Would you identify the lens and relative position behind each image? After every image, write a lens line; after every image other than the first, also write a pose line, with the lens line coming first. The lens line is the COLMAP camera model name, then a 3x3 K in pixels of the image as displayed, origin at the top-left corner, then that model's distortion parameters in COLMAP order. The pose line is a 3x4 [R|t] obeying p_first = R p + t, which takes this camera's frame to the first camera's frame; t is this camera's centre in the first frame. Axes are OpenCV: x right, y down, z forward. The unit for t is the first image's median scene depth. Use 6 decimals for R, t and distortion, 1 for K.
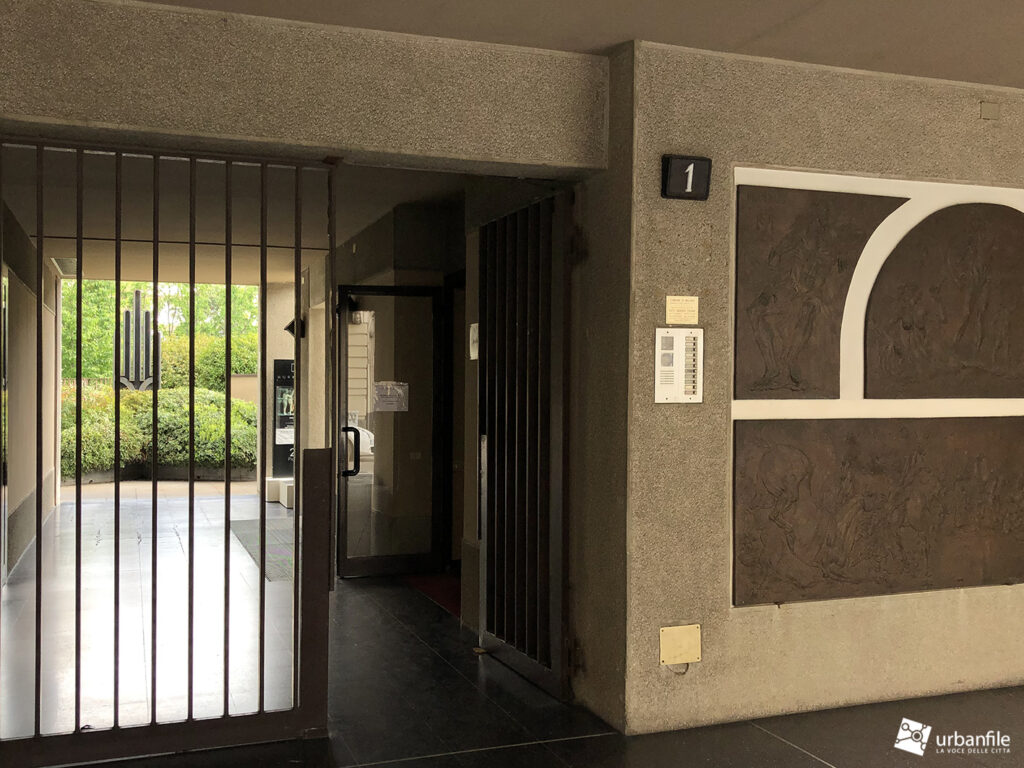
lens RADIAL K [[863.5, 0, 511.2], [0, 863.5, 392.7], [0, 0, 1]] dist [0.032502, -0.034841]
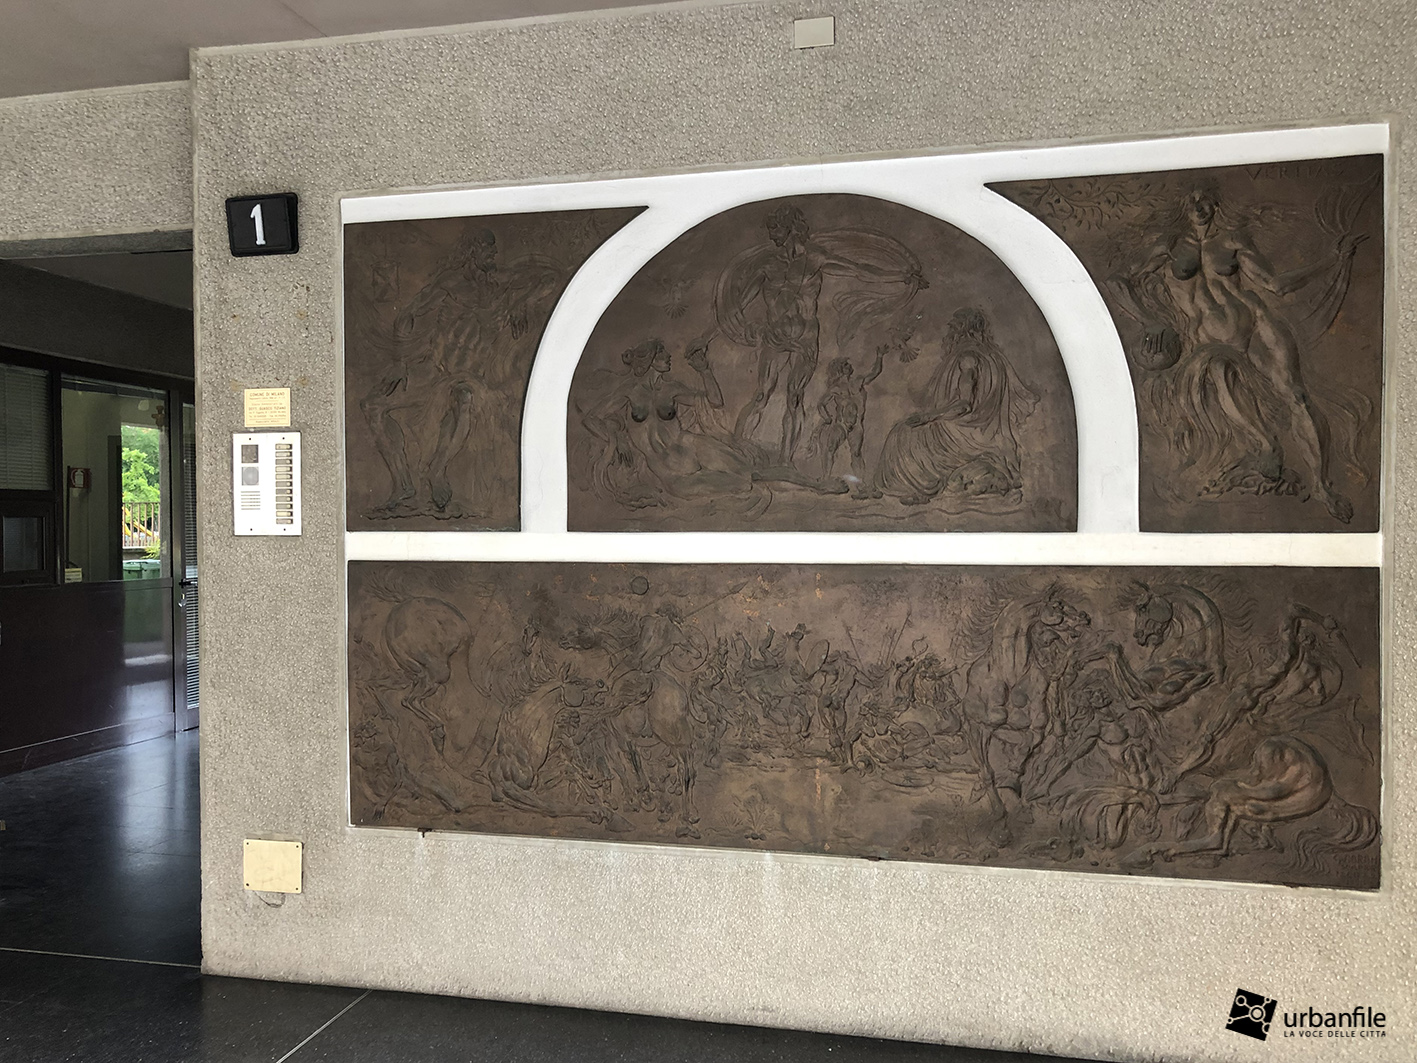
lens RADIAL K [[1114.5, 0, 703.5], [0, 1114.5, 541.7], [0, 0, 1]] dist [0.030715, -0.017047]
pose [[0.864564, 0.007857, -0.502462, 0.967248], [-0.002050, 0.999925, 0.012108, 0.004770], [0.502519, -0.009438, 0.864515, 0.360946]]
